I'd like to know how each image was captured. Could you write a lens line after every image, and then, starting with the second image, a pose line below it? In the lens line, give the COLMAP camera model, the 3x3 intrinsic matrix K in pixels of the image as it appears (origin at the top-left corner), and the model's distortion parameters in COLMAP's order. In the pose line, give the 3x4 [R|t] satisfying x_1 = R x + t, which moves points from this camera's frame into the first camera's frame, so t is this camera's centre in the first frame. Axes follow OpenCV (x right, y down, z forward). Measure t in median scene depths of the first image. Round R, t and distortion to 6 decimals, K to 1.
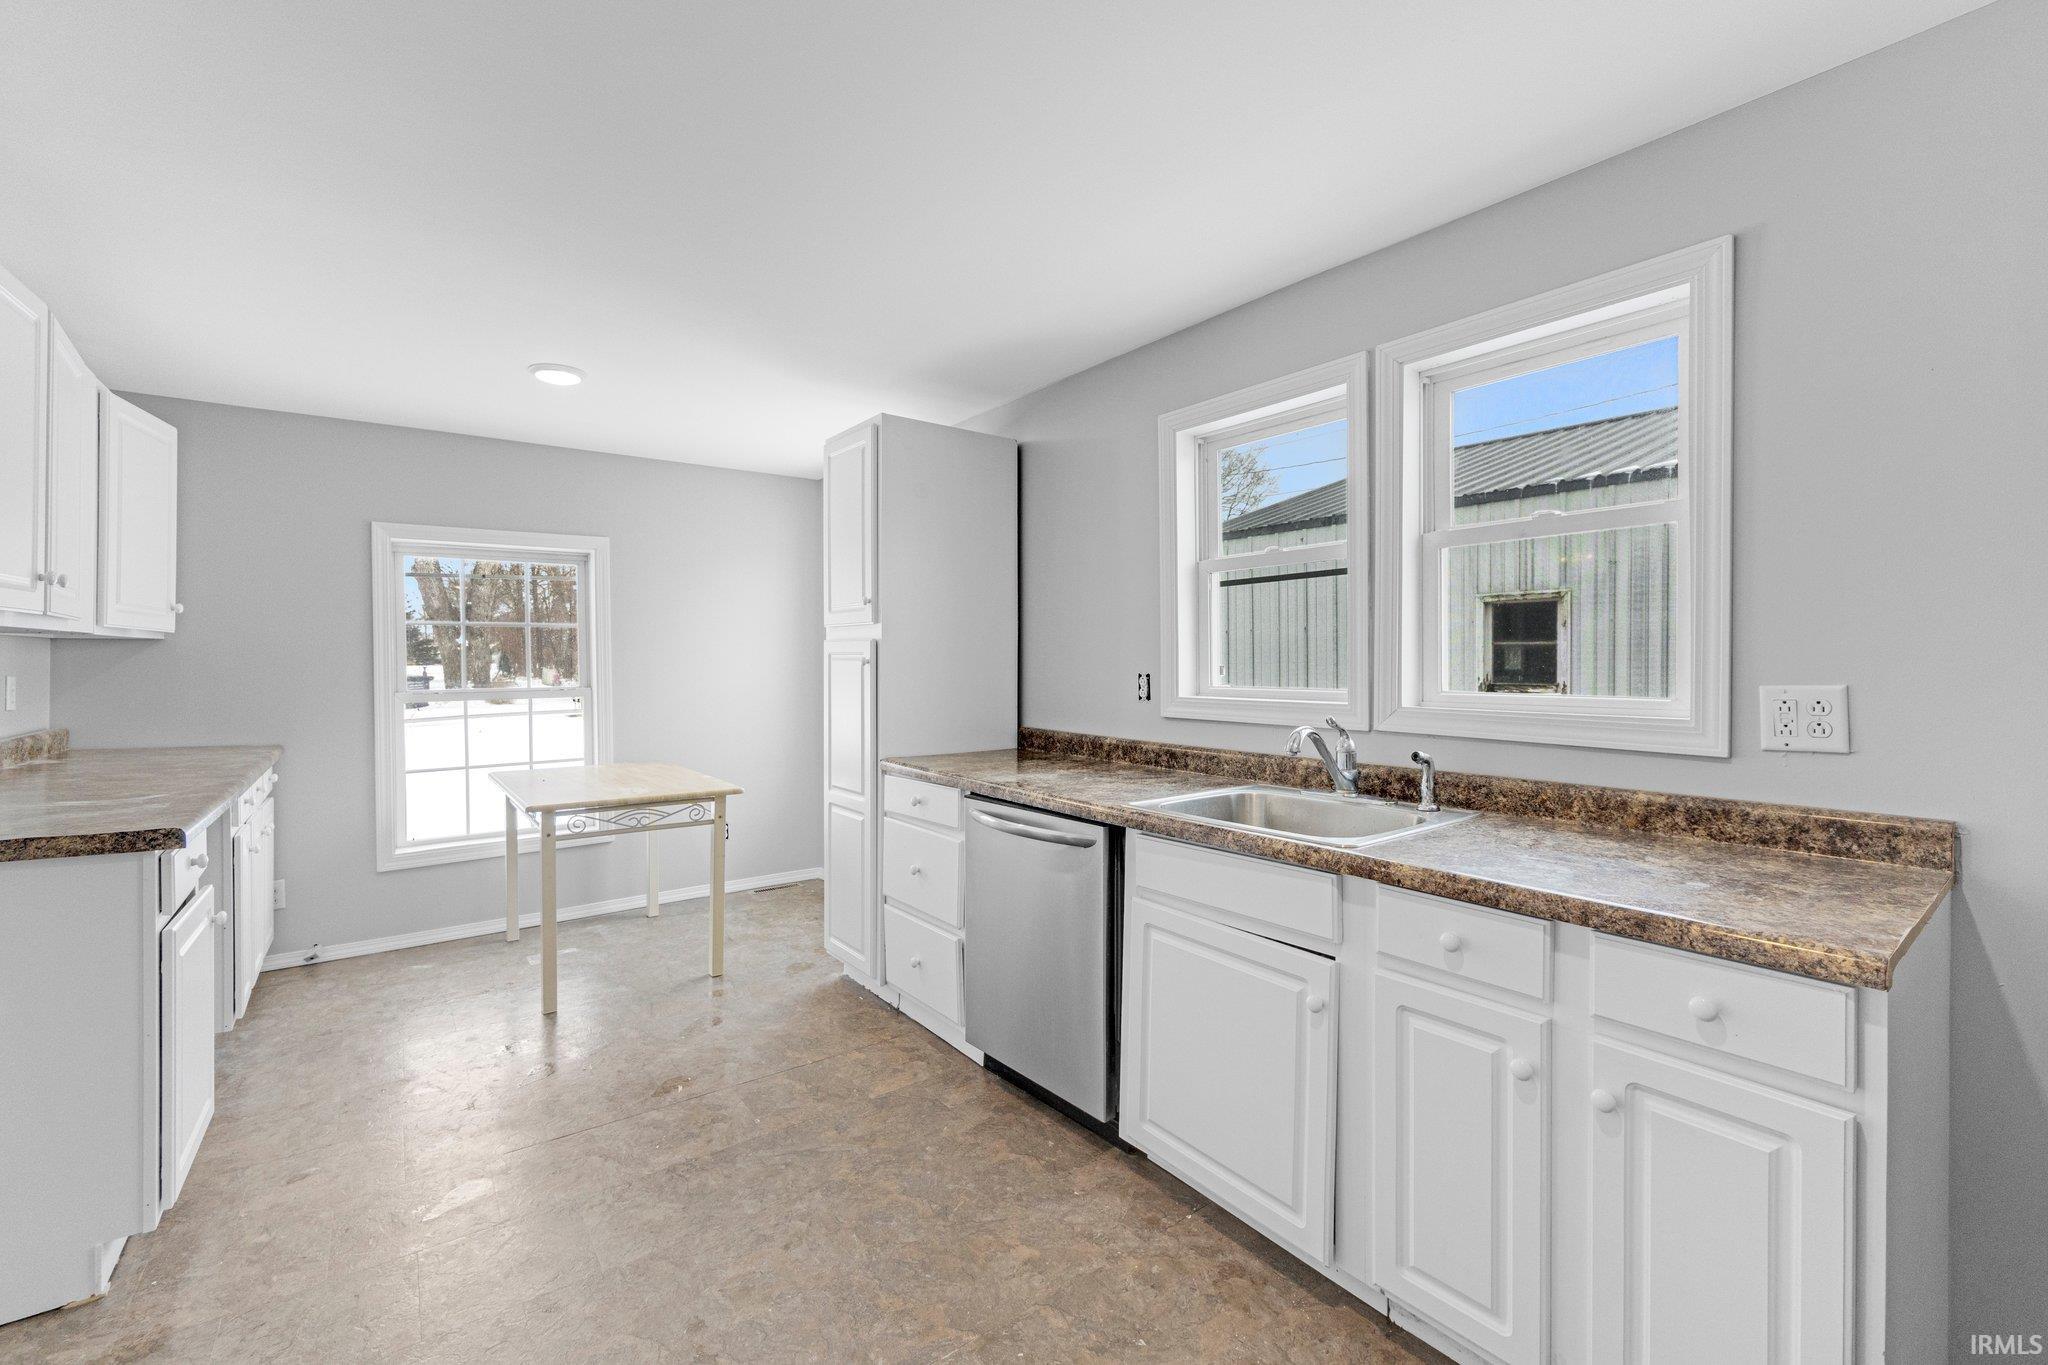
lens RADIAL K [[848.9, 0, 1026.7], [0, 848.9, 672.7], [0, 0, 1]] dist [-0.015020, 0.000035]
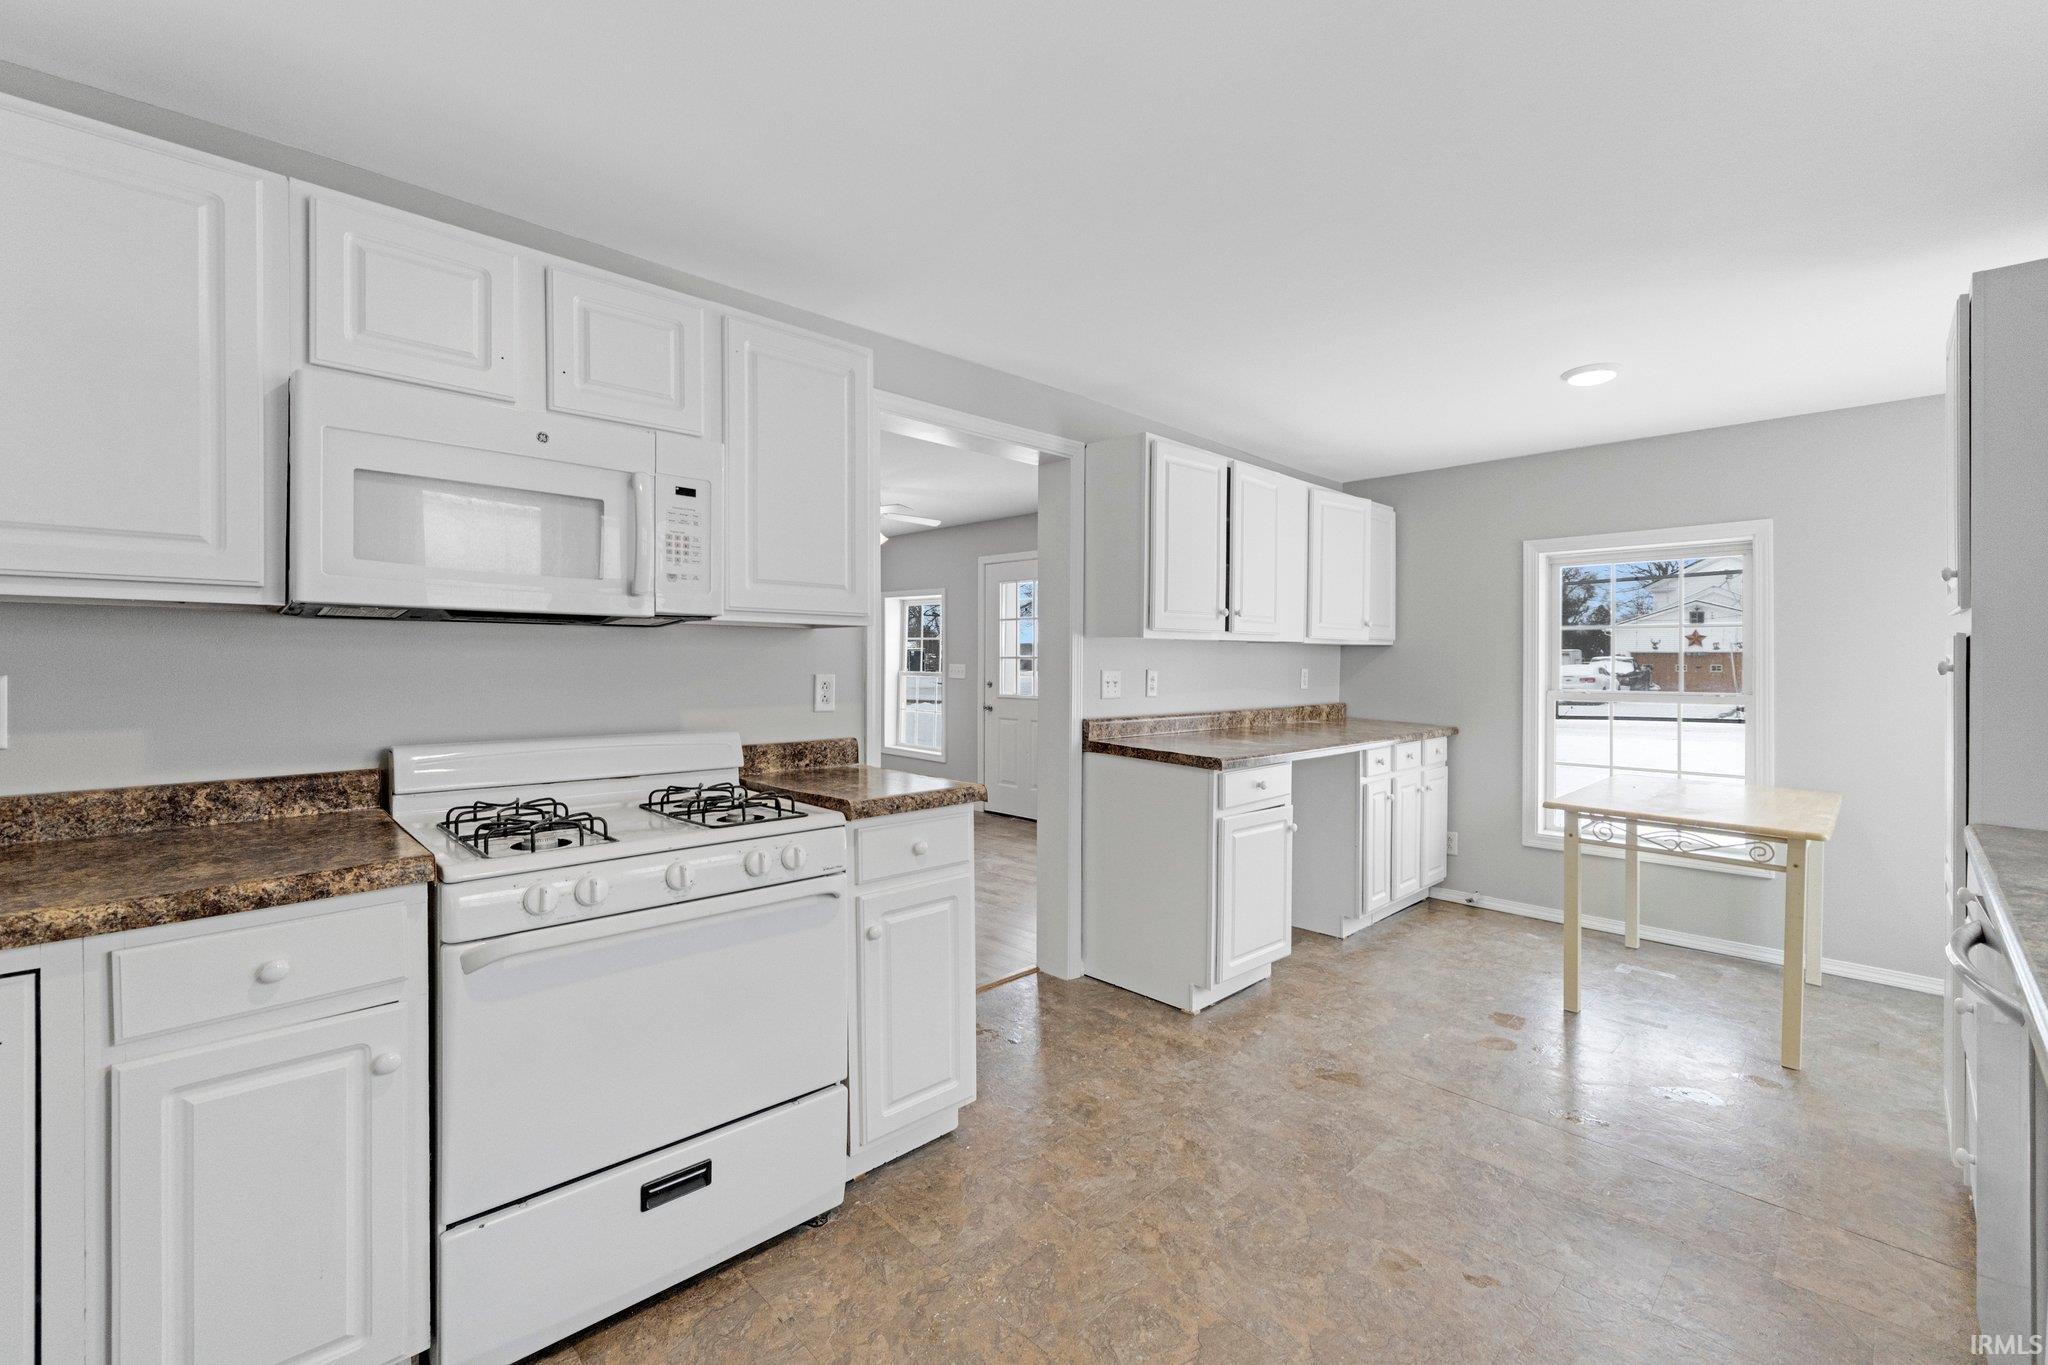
lens RADIAL K [[848.9, 0, 1020.4], [0, 848.9, 671.8], [0, 0, 1]] dist [-0.015020, 0.000035]
pose [[0.103747, 0.019328, -0.994416, 0.379035], [-0.020673, 0.999637, 0.017272, -0.007557], [0.994389, 0.018766, 0.104109, 0.242818]]
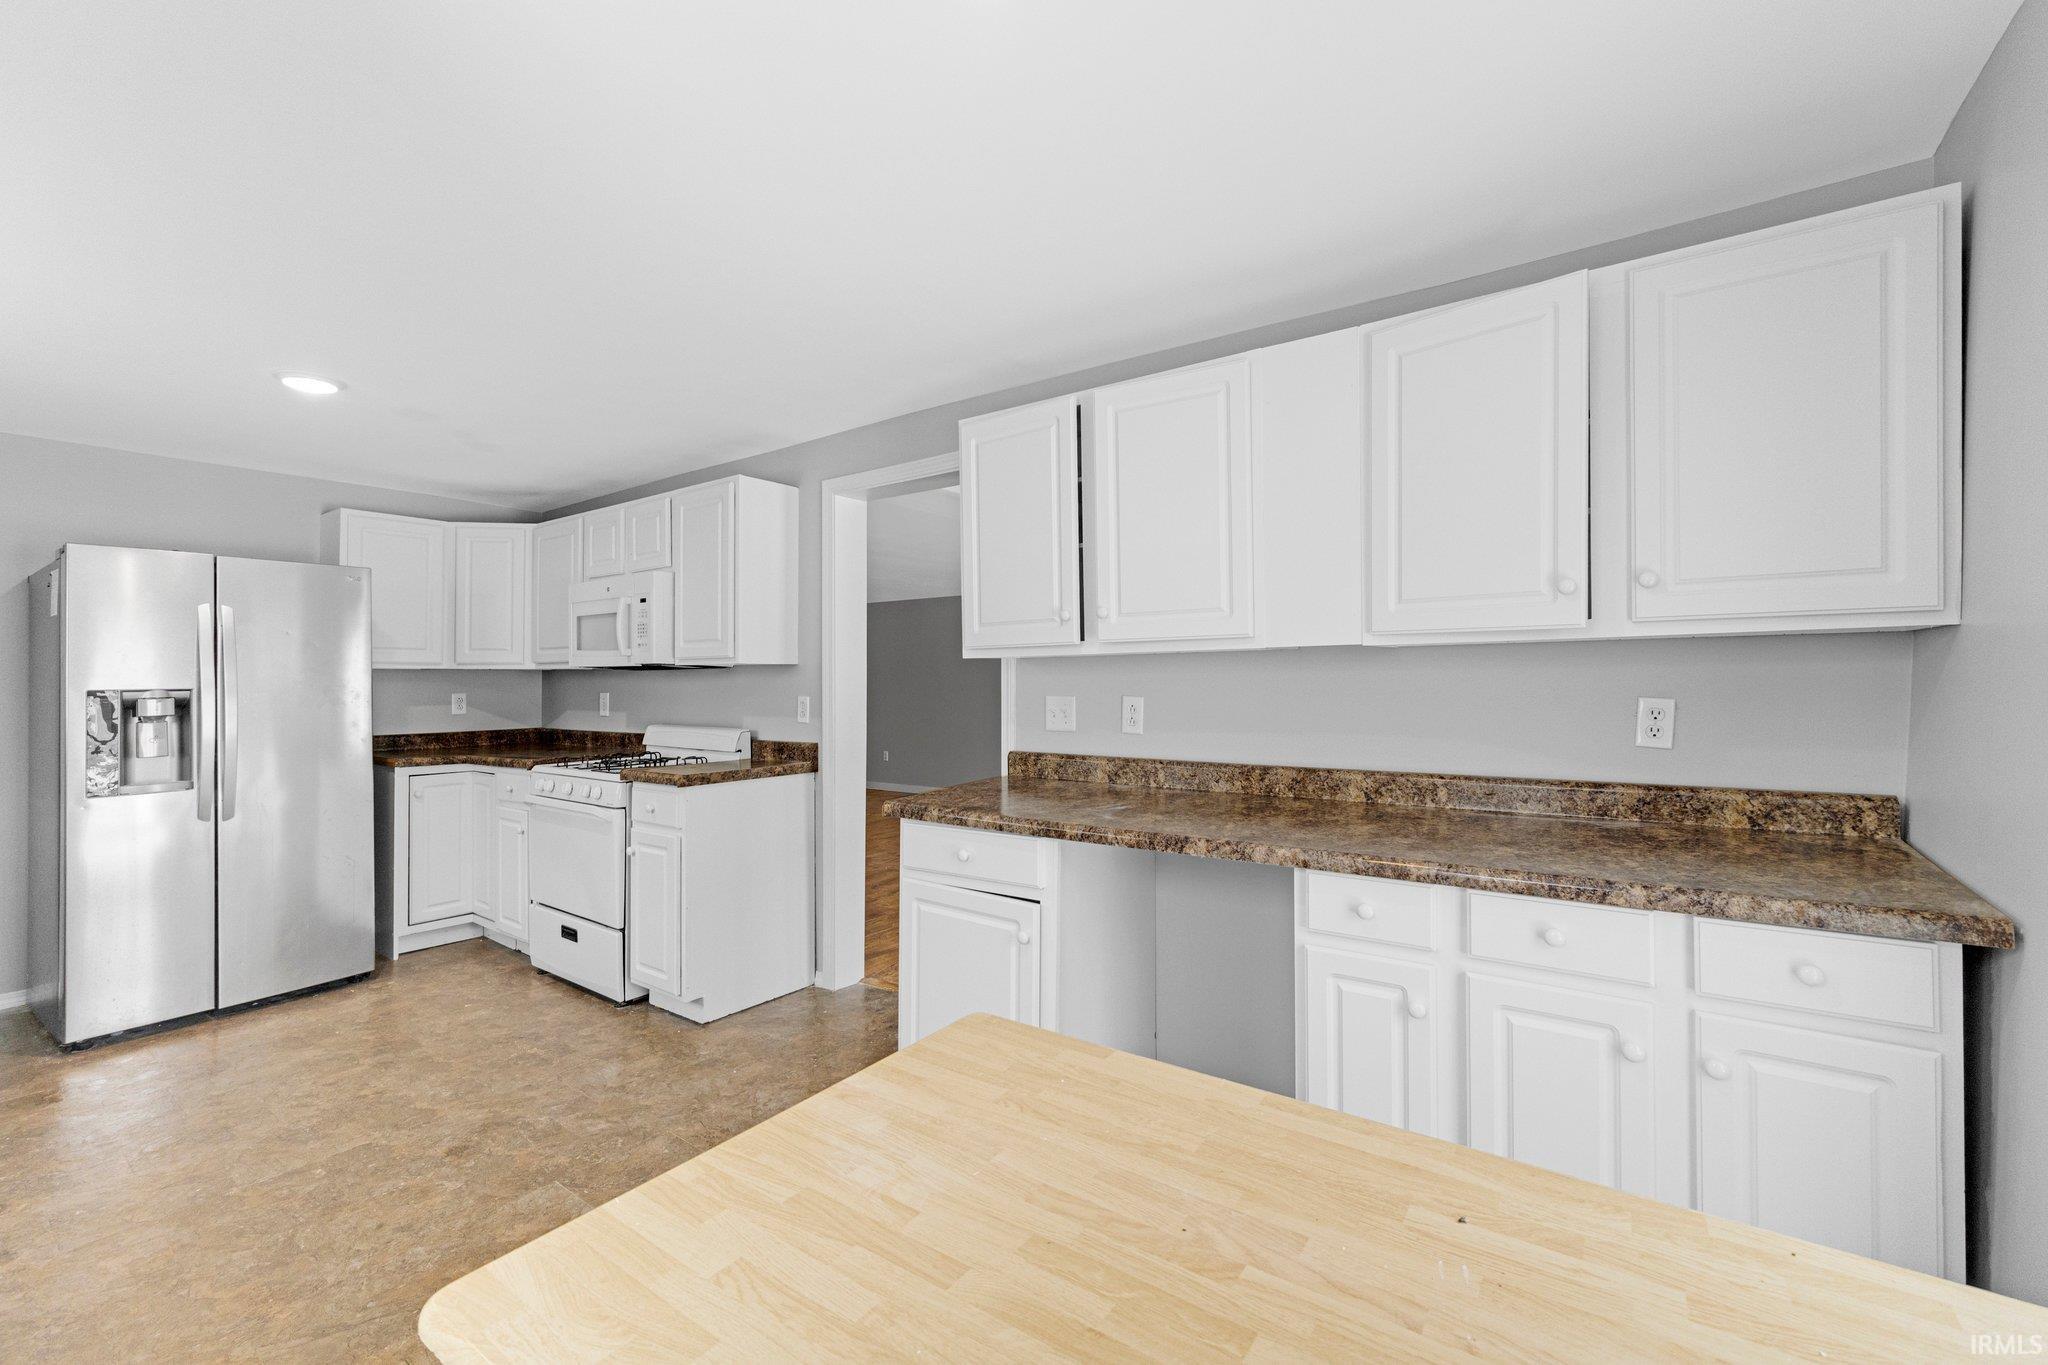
lens RADIAL K [[848.9, 0, 1030.1], [0, 848.9, 681.7], [0, 0, 1]] dist [-0.015020, 0.000035]
pose [[-0.955552, 0.013701, -0.294505, -0.498189], [0.009051, 0.999812, 0.017147, -0.025683], [0.294684, 0.013719, -0.955496, 1.450186]]
